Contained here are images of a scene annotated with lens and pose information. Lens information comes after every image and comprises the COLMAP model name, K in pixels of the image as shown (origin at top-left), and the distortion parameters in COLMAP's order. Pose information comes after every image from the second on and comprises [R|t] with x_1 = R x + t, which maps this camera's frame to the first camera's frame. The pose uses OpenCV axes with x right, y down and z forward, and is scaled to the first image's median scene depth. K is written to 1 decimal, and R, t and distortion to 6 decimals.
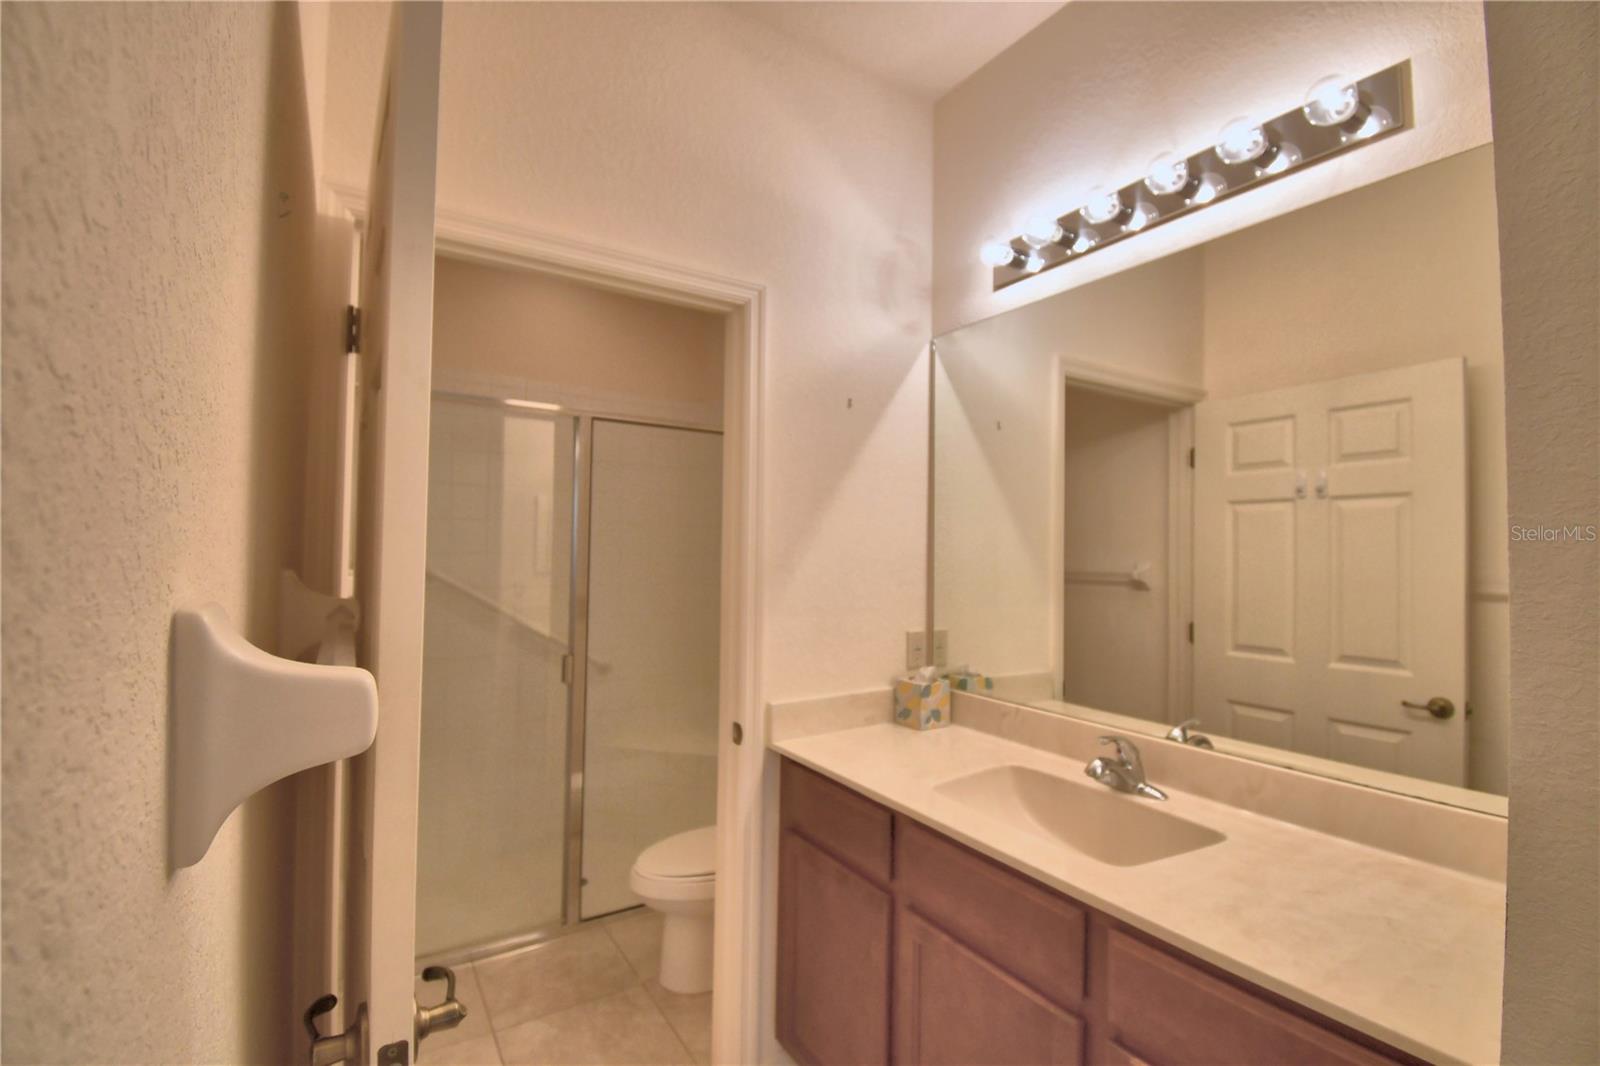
lens RADIAL K [[700.2, 0, 792.9], [0, 700.2, 531.7], [0, 0, 1]] dist [0.023570, -0.026786]
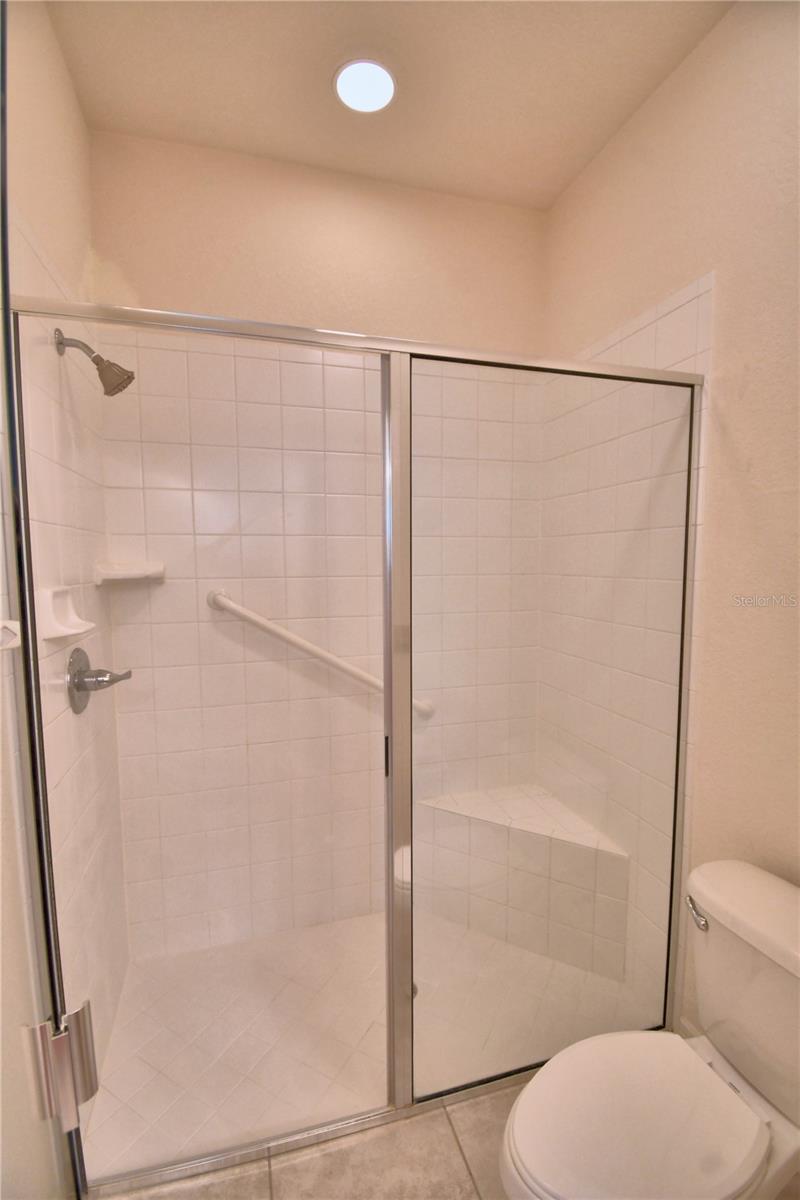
lens RADIAL K [[525.1, 0, 400.0], [0, 525.1, 600.0], [0, 0, 1]] dist [0.023570, -0.026786]
pose [[0.957677, -0.003143, -0.287829, -0.139204], [0.027418, 0.996390, 0.080347, 0.007311], [0.286538, -0.084838, 0.954305, 0.462946]]
